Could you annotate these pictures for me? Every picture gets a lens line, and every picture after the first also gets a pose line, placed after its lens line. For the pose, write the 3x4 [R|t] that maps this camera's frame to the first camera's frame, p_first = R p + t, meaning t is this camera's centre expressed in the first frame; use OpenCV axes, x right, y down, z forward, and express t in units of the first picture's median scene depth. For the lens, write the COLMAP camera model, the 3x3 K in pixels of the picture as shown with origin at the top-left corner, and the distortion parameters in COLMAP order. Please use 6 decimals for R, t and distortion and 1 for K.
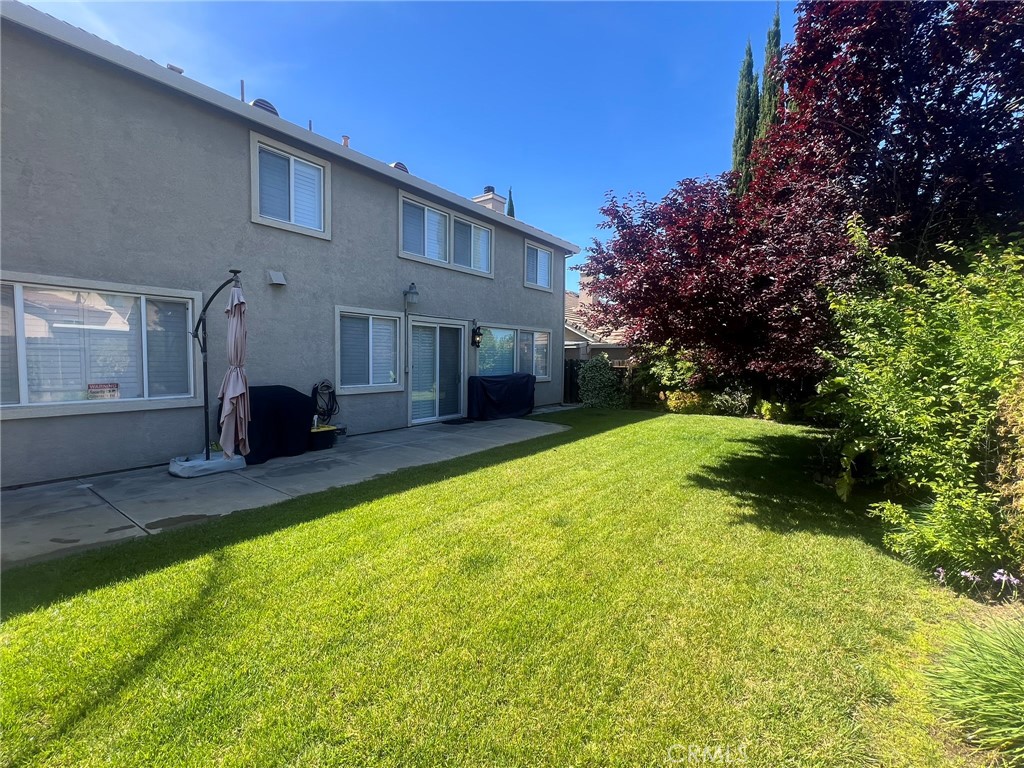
lens RADIAL K [[450.4, 0, 508.9], [0, 450.4, 383.5], [0, 0, 1]] dist [-0.001241, 0.000522]
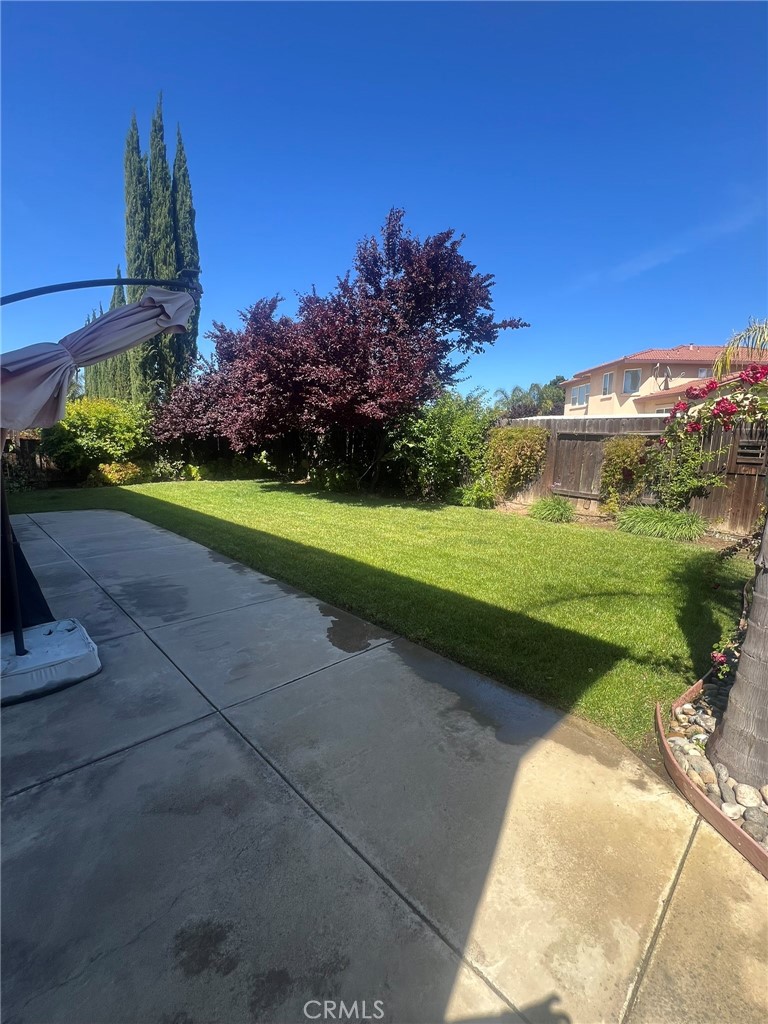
lens RADIAL K [[449.7, 0, 383.3], [0, 449.7, 515.5], [0, 0, 1]] dist [0.000808, -0.007032]
pose [[0.171698, -0.178731, 0.968801, -1.214279], [0.046132, 0.983785, 0.173320, -0.032005], [-0.984069, 0.014934, 0.177159, 0.664255]]
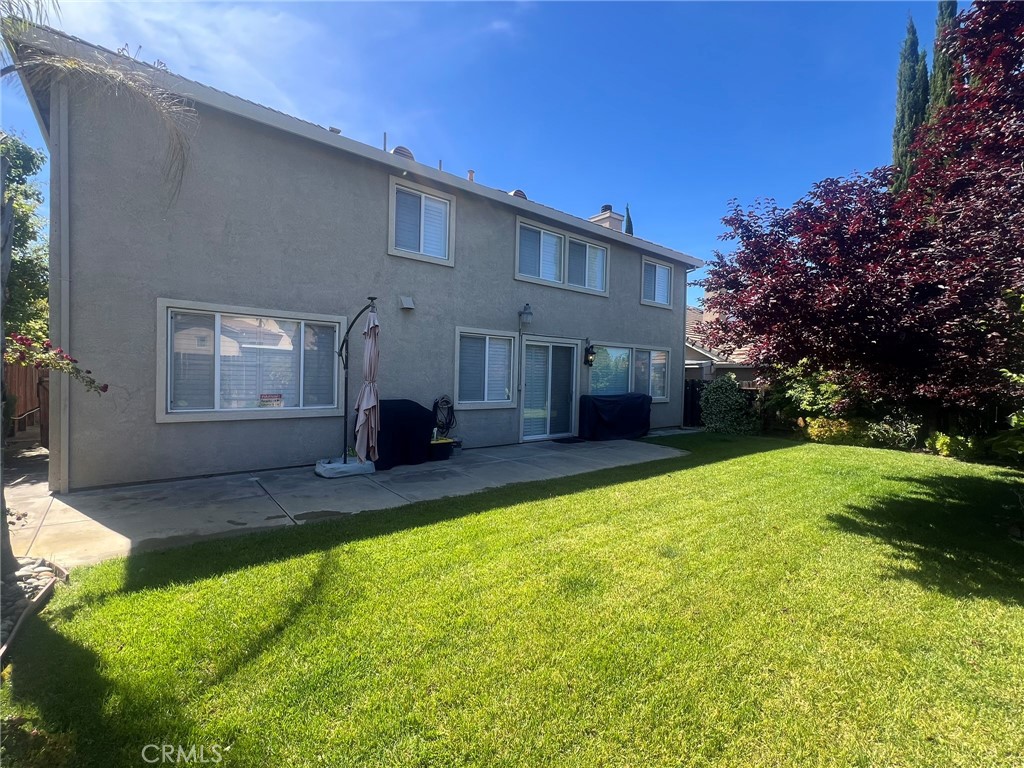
lens RADIAL K [[450.4, 0, 508.9], [0, 450.4, 383.5], [0, 0, 1]] dist [-0.001241, 0.000522]
pose [[0.967610, 0.016542, -0.251907, 0.017143], [-0.026916, 0.998923, -0.037789, -0.000096], [0.251011, 0.043345, 0.967013, -0.004394]]
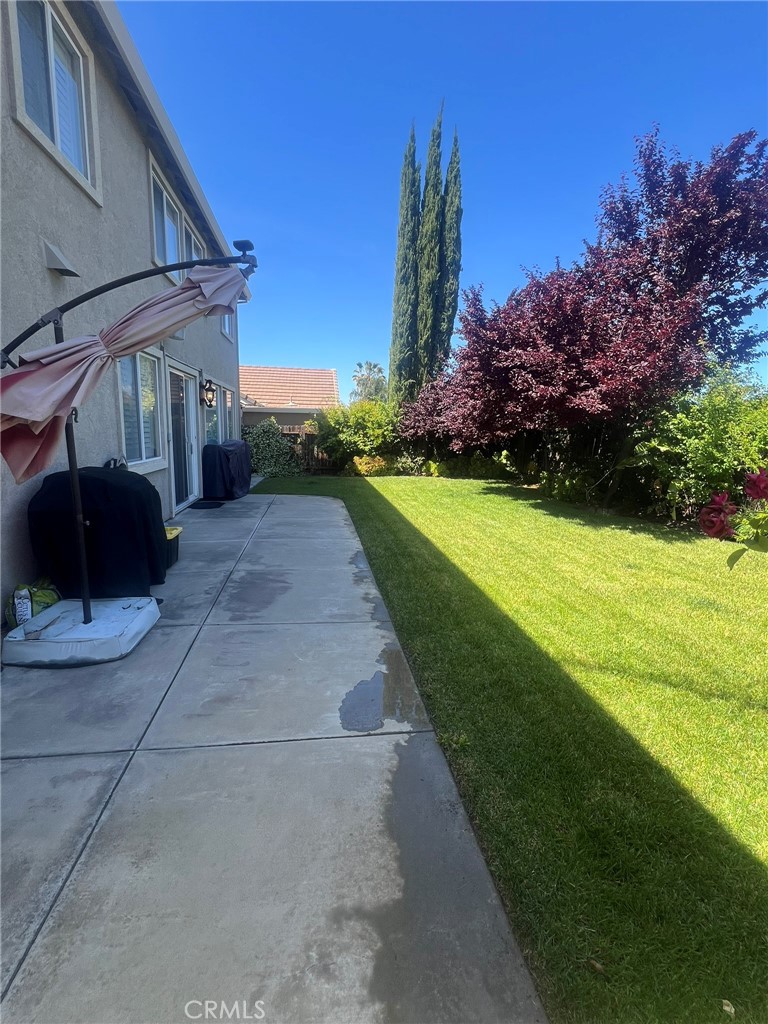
lens RADIAL K [[450.4, 0, 384.0], [0, 450.4, 512.0], [0, 0, 1]] dist [-0.001241, 0.000522]
pose [[0.706595, -0.119128, 0.697518, -0.918287], [0.022427, 0.989002, 0.146191, -0.019409], [-0.707262, -0.087654, 0.701496, 0.500536]]
